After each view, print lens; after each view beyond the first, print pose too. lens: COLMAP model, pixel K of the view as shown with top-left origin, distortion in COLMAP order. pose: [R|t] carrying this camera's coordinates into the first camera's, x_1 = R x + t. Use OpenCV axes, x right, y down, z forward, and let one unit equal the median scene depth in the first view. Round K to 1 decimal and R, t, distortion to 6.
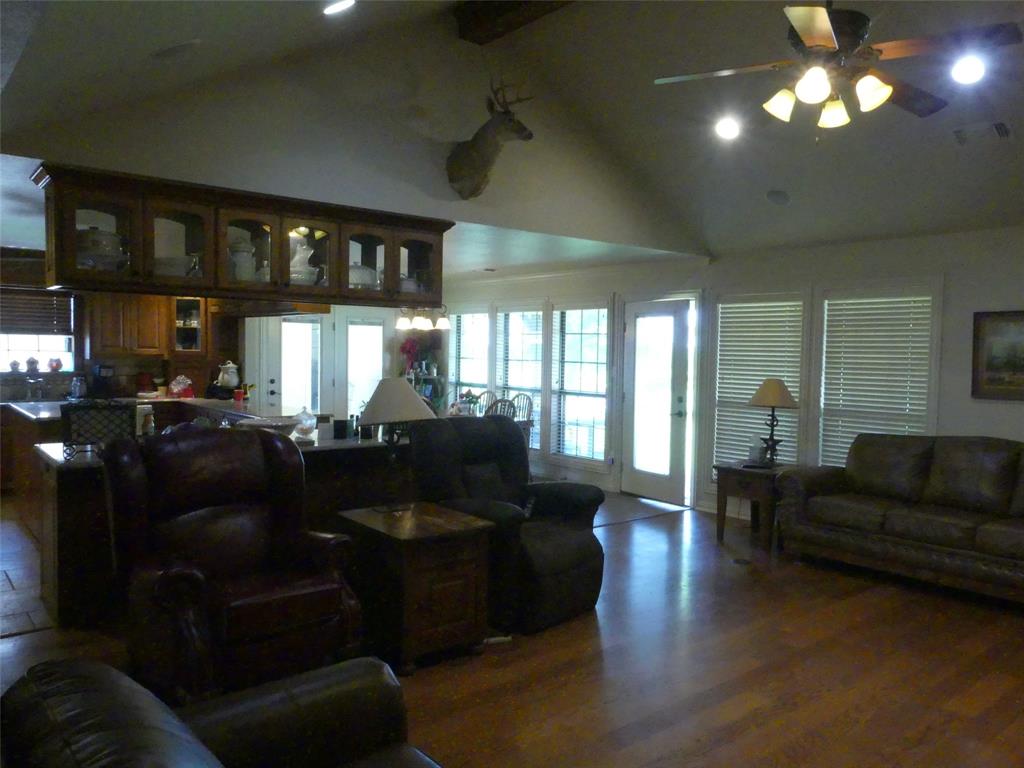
lens RADIAL K [[782.4, 0, 511.5], [0, 782.4, 383.7], [0, 0, 1]] dist [-0.021582, 0.029794]
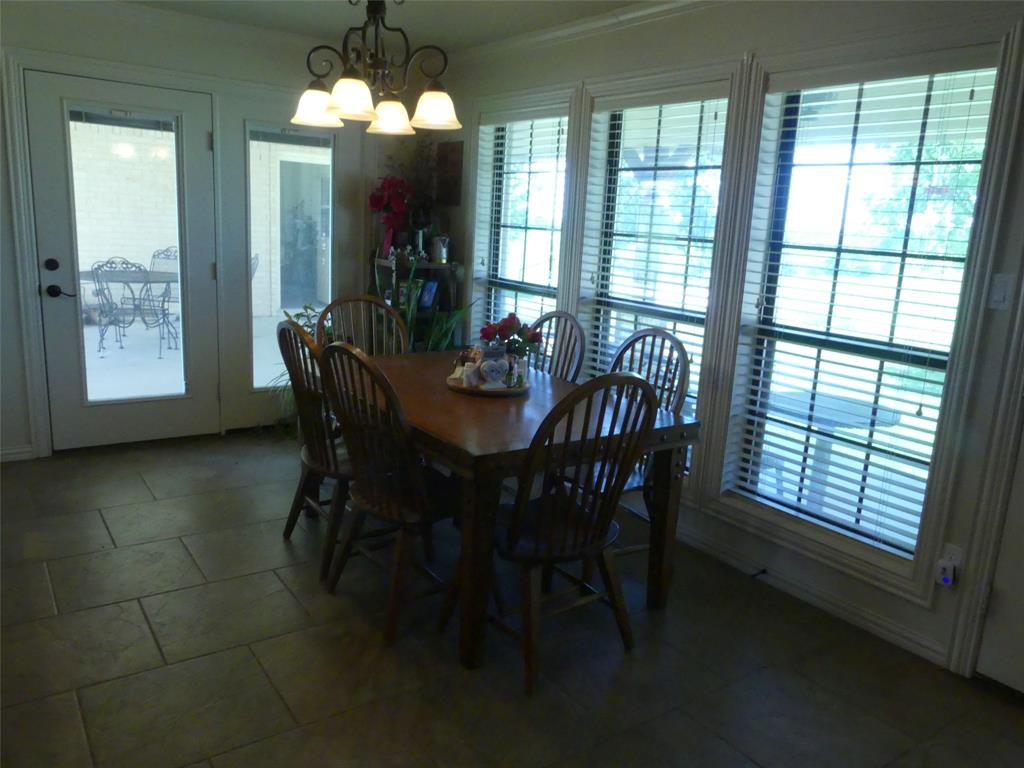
lens RADIAL K [[782.4, 0, 511.2], [0, 782.4, 385.7], [0, 0, 1]] dist [-0.021582, 0.029794]
pose [[0.996409, 0.051977, -0.066835, -0.025852], [-0.040485, 0.985783, 0.163073, -0.016955], [0.074361, -0.159782, 0.984348, 0.587133]]
